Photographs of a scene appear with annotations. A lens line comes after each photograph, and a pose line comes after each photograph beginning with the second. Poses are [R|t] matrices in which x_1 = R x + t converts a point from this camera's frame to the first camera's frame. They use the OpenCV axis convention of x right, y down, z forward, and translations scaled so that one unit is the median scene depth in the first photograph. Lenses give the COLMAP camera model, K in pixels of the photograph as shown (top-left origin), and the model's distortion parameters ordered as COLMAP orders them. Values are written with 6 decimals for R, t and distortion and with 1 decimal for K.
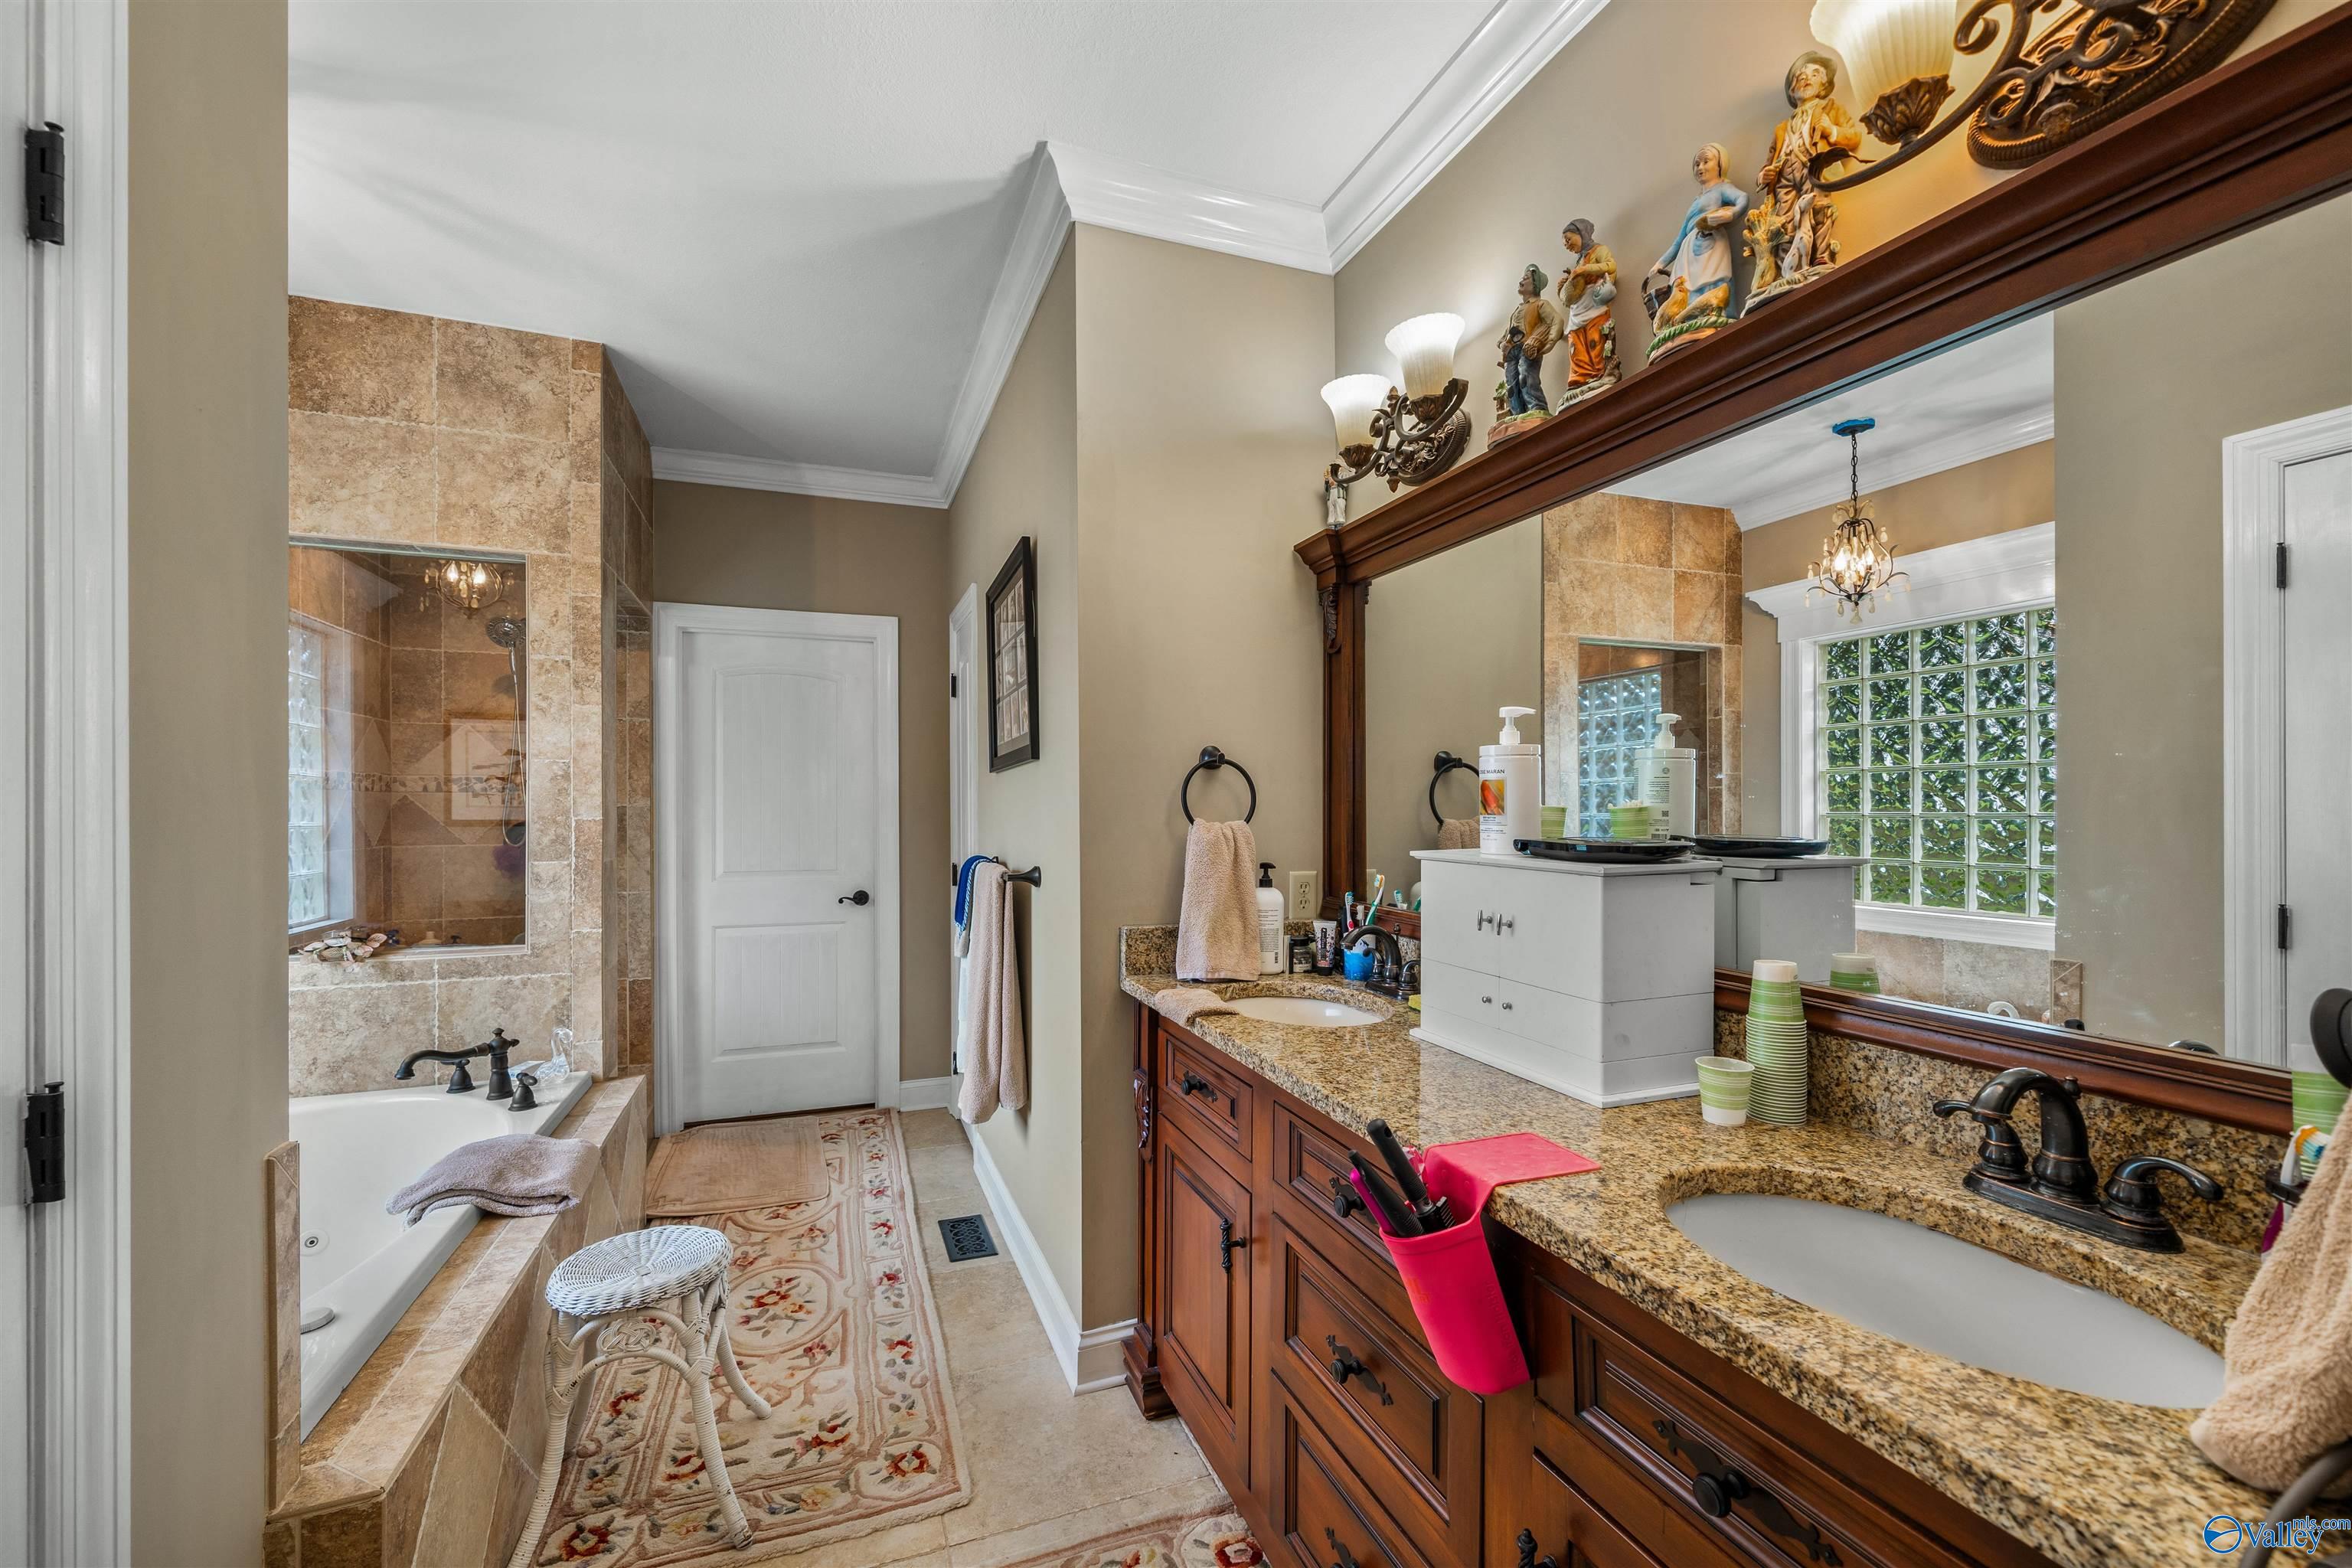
lens RADIAL K [[946.5, 0, 1167.4], [0, 946.5, 791.2], [0, 0, 1]] dist [-0.003285, 0.000115]
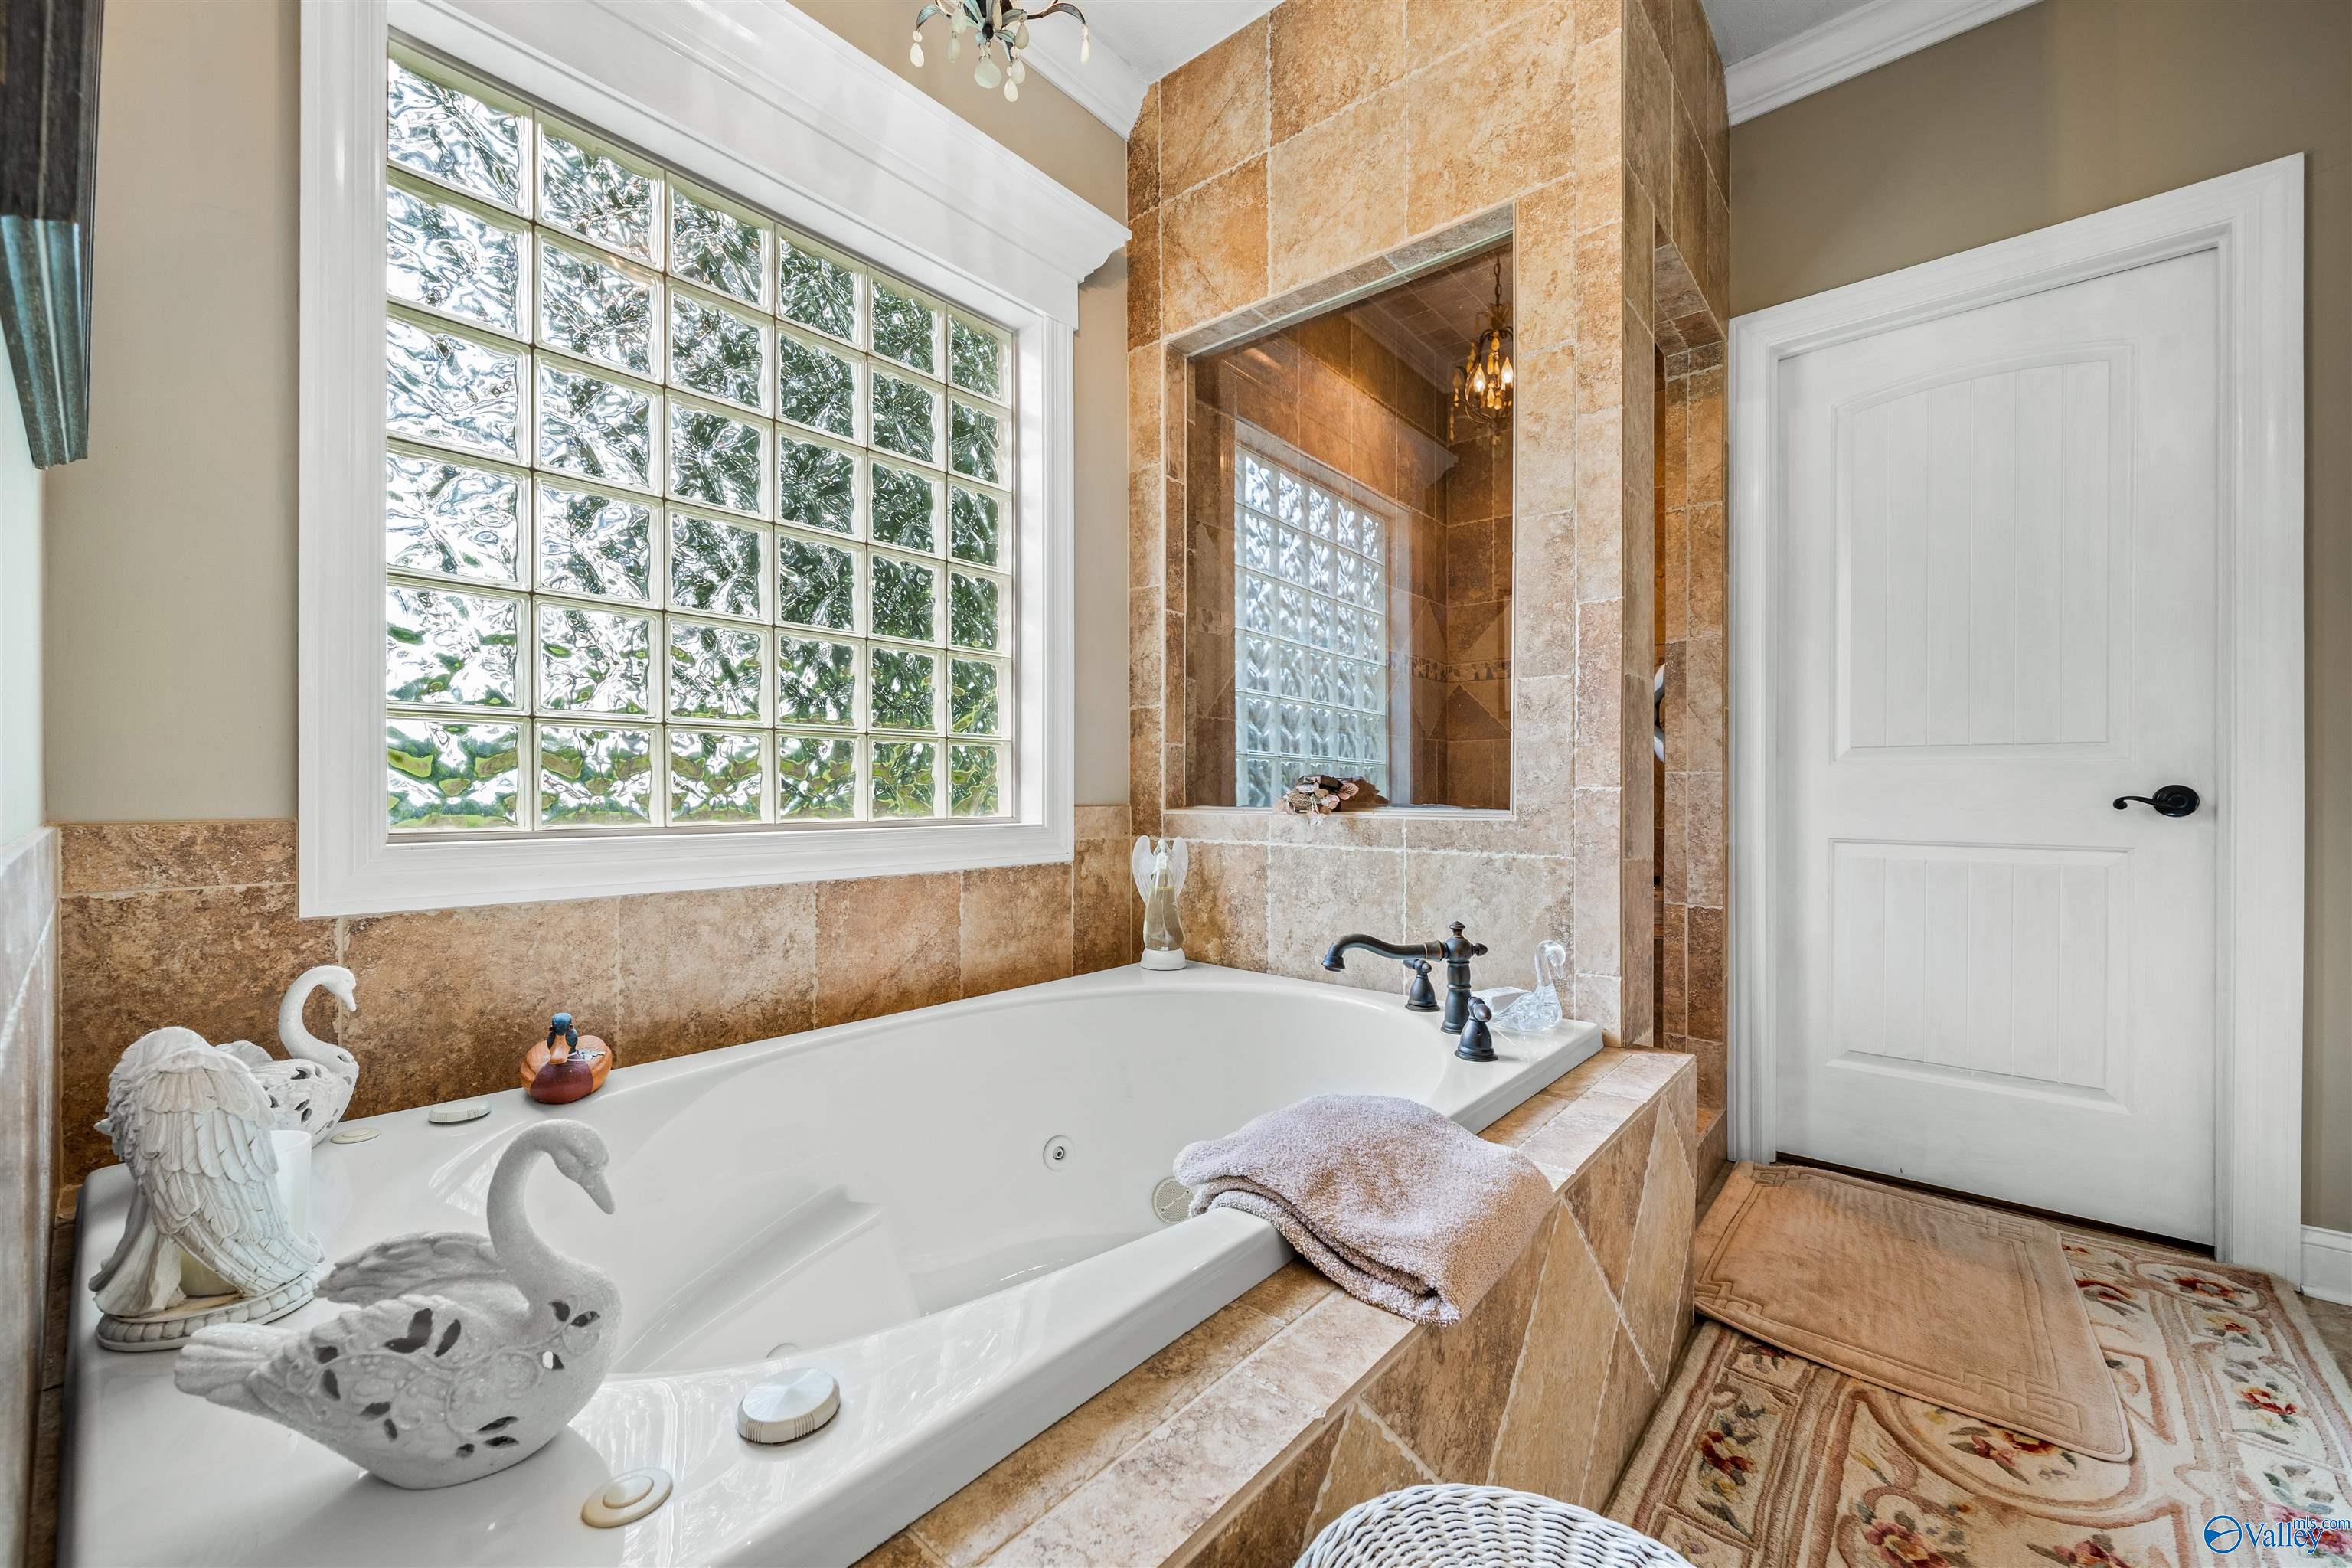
lens RADIAL K [[946.5, 0, 1167.4], [0, 946.5, 791.2], [0, 0, 1]] dist [-0.003285, 0.000115]
pose [[0.488724, 0.012026, -0.872356, -0.225457], [0.006228, 0.999831, 0.017273, 0.136121], [0.872416, -0.013875, 0.488566, 0.469901]]
